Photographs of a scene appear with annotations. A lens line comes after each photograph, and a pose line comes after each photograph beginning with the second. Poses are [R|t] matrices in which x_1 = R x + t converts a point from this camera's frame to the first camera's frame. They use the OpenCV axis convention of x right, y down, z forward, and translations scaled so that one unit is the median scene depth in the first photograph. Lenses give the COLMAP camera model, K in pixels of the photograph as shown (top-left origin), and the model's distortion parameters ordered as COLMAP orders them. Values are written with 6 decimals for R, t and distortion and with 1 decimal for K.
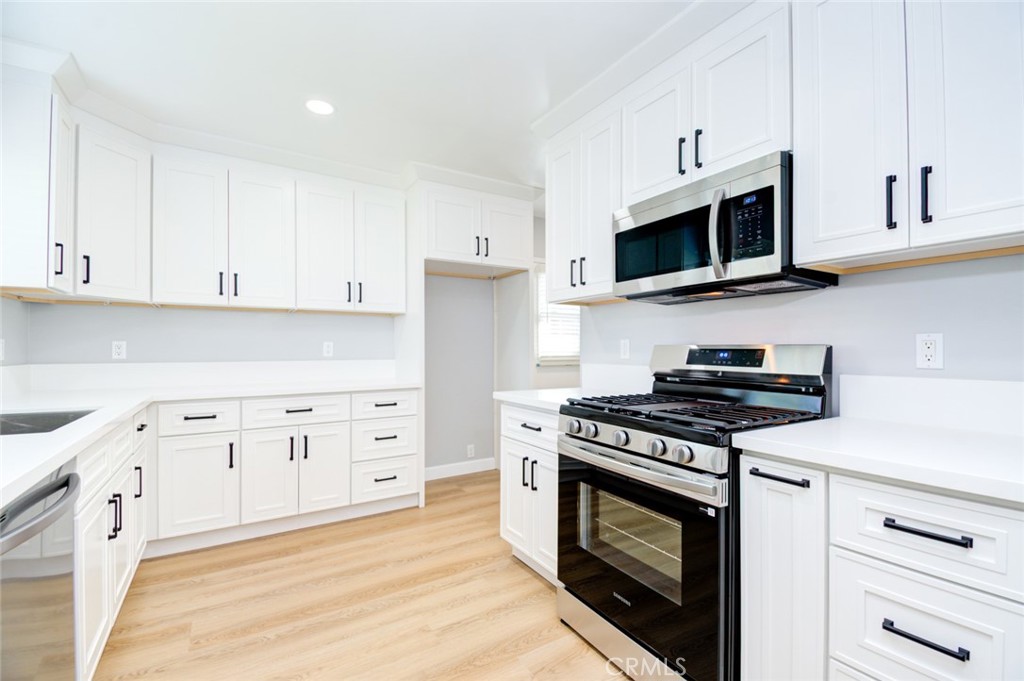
lens RADIAL K [[456.4, 0, 510.1], [0, 456.4, 342.6], [0, 0, 1]] dist [-0.005161, -0.000752]
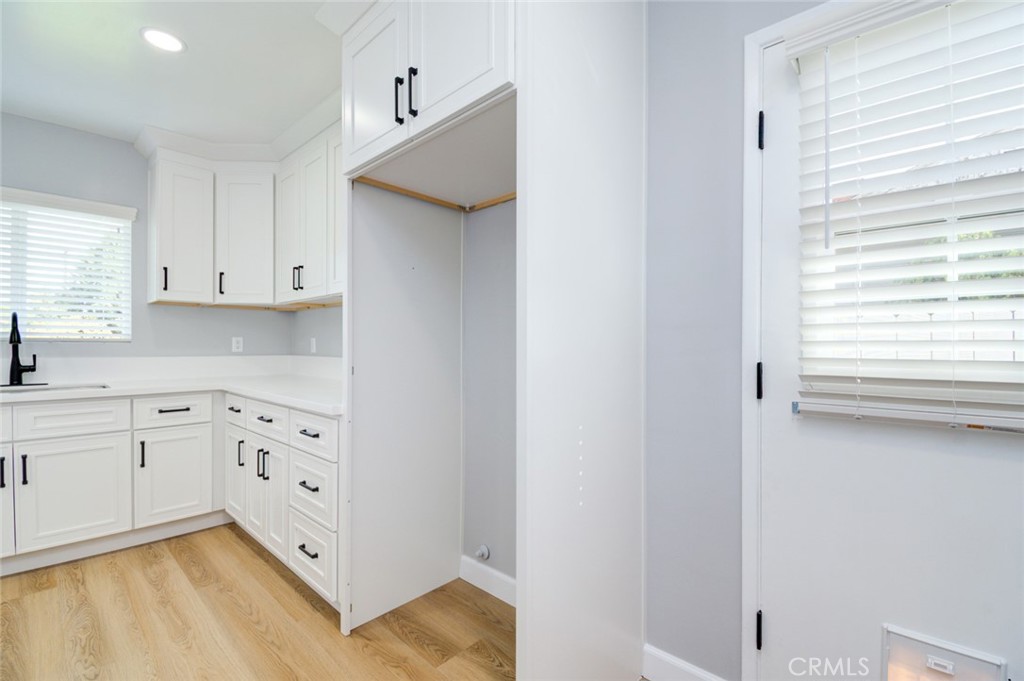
lens RADIAL K [[456.4, 0, 512.1], [0, 456.4, 340.4], [0, 0, 1]] dist [-0.005161, -0.000752]
pose [[0.260658, 0.009251, -0.965387, 0.555347], [0.002815, 0.999943, 0.010342, -0.014535], [0.965427, -0.005413, 0.260617, 1.446110]]
